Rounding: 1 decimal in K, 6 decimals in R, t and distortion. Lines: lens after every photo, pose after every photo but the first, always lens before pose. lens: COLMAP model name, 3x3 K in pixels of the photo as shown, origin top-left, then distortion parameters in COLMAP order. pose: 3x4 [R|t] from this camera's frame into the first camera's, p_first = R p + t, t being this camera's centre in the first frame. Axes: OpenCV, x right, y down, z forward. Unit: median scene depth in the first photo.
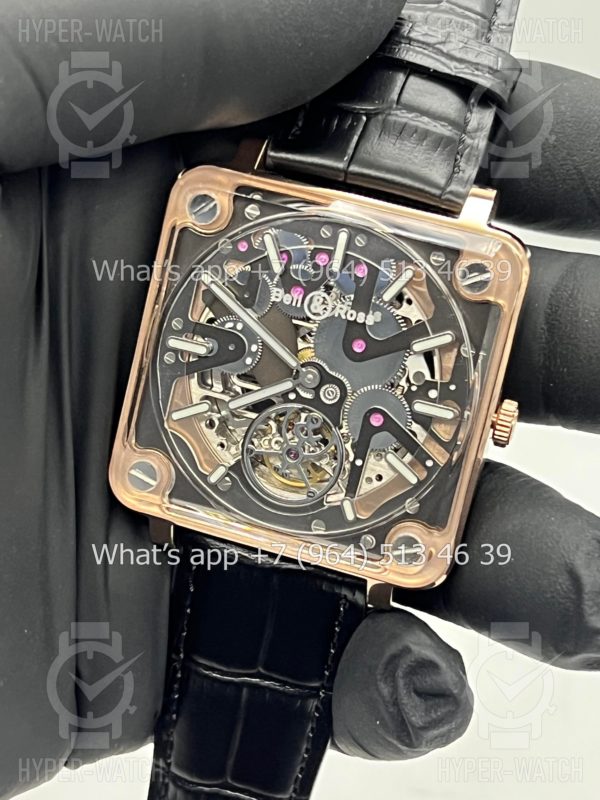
lens RADIAL K [[1776.4, 0, 300.0], [0, 1776.4, 400.0], [0, 0, 1]] dist [0.234853, -0.289917]
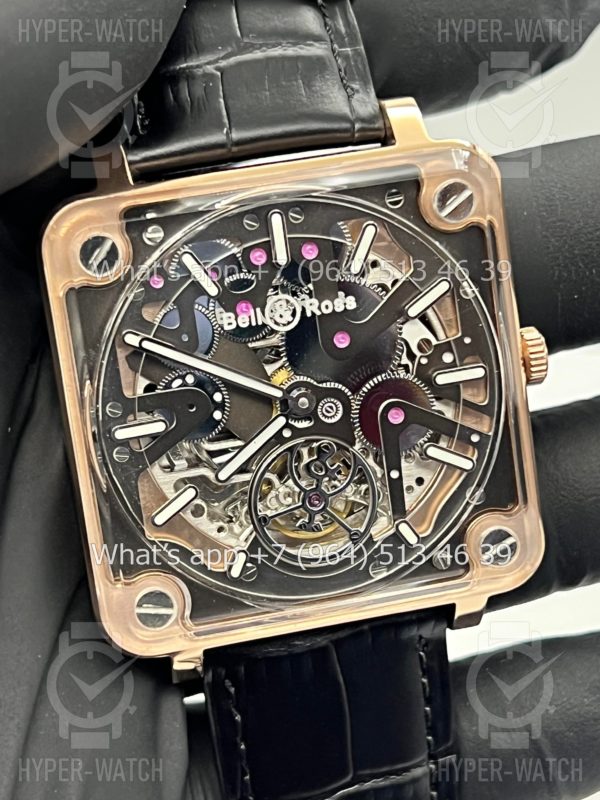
lens RADIAL K [[1776.4, 0, 300.0], [0, 1776.4, 400.0], [0, 0, 1]] dist [0.234853, -0.289917]
pose [[0.868601, -0.406812, 0.282908, -0.216981], [0.401421, 0.912430, 0.079575, -0.076202], [-0.290506, 0.044446, 0.955840, 0.247584]]
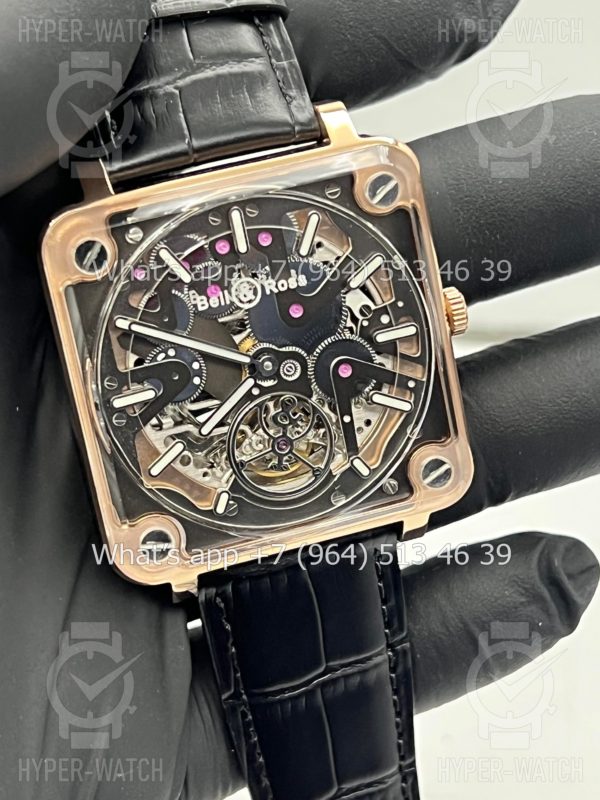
lens RADIAL K [[1776.4, 0, 300.0], [0, 1776.4, 400.0], [0, 0, 1]] dist [0.234853, -0.289917]
pose [[0.826632, -0.481104, 0.291921, -0.263494], [0.455810, 0.876645, 0.154050, -0.133306], [-0.330025, 0.005718, 0.943955, 0.103671]]
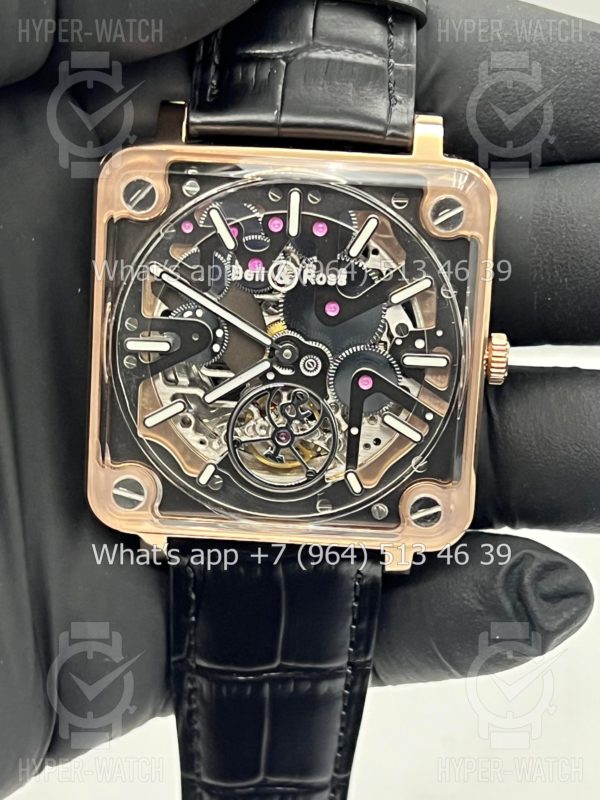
lens RADIAL K [[1776.4, 0, 300.0], [0, 1776.4, 400.0], [0, 0, 1]] dist [0.234853, -0.289917]
pose [[0.970524, -0.206126, 0.124881, -0.108558], [0.197798, 0.977299, 0.075908, -0.057632], [-0.137692, -0.048969, 0.989264, 0.079422]]
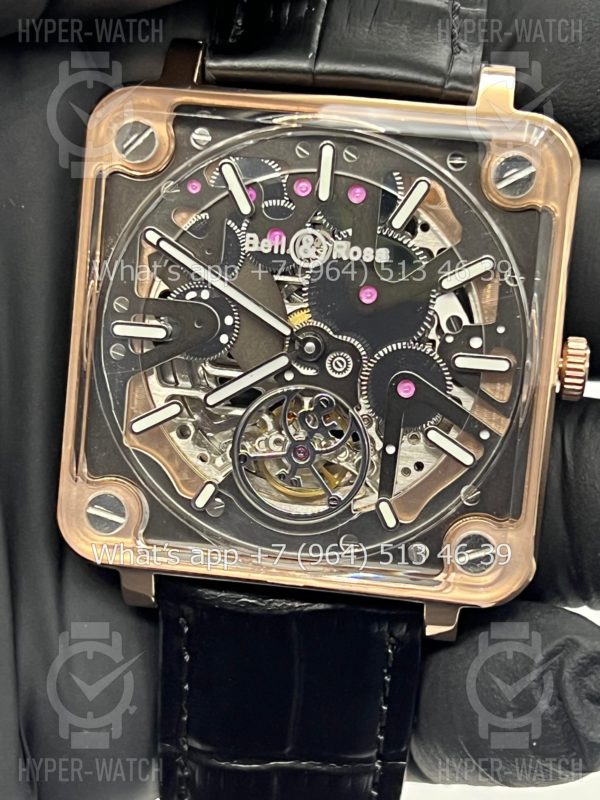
lens RADIAL K [[1776.4, 0, 300.0], [0, 1776.4, 400.0], [0, 0, 1]] dist [0.234853, -0.289917]
pose [[0.985028, -0.150973, 0.083231, -0.064087], [0.154217, 0.987452, -0.033995, 0.034150], [-0.077055, 0.046322, 0.995950, 0.255367]]
